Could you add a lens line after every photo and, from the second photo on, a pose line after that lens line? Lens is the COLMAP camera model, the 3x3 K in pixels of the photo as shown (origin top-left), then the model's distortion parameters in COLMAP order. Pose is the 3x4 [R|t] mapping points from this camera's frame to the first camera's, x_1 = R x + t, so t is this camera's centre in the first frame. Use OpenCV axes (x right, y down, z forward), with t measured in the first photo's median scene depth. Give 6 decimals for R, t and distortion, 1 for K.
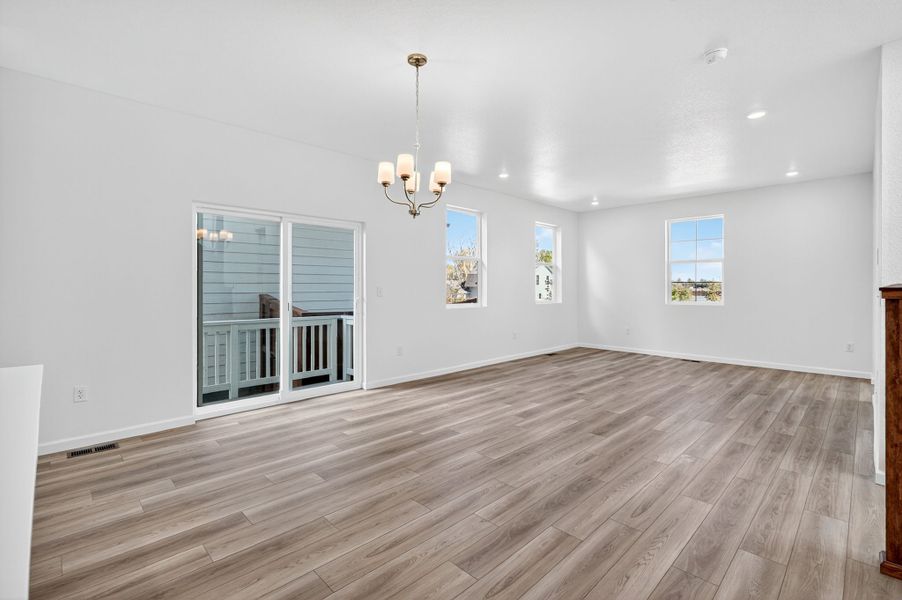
lens RADIAL K [[403.5, 0, 451.0], [0, 403.5, 300.0], [0, 0, 1]] dist [-0.001054, 0.000192]
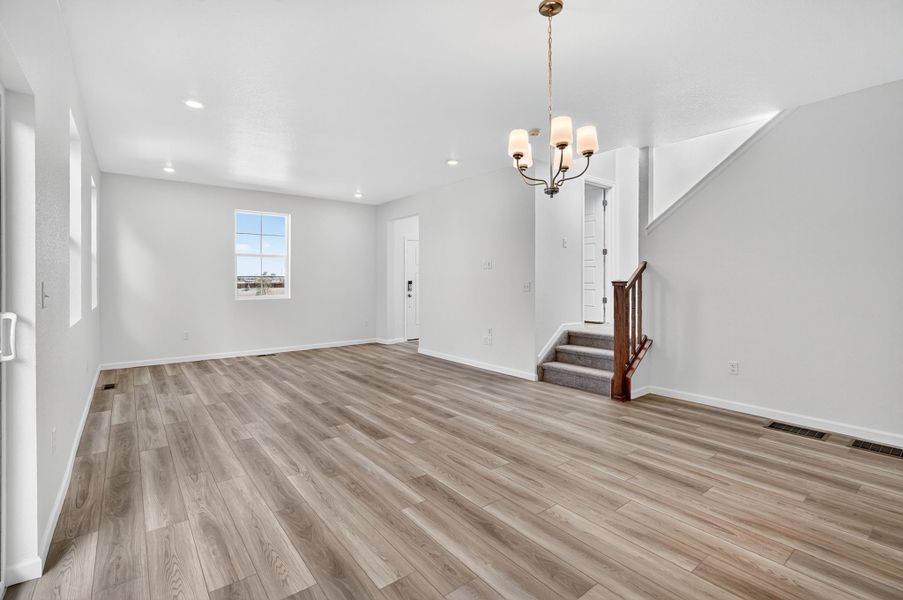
lens RADIAL K [[419.9, 0, 445.1], [0, 419.9, 282.7], [0, 0, 1]] dist [-0.002020, -0.000886]
pose [[0.119932, -0.001280, 0.992781, -0.792645], [0.033297, 0.999442, -0.002734, -0.024715], [-0.992224, 0.033385, 0.119908, 0.913232]]
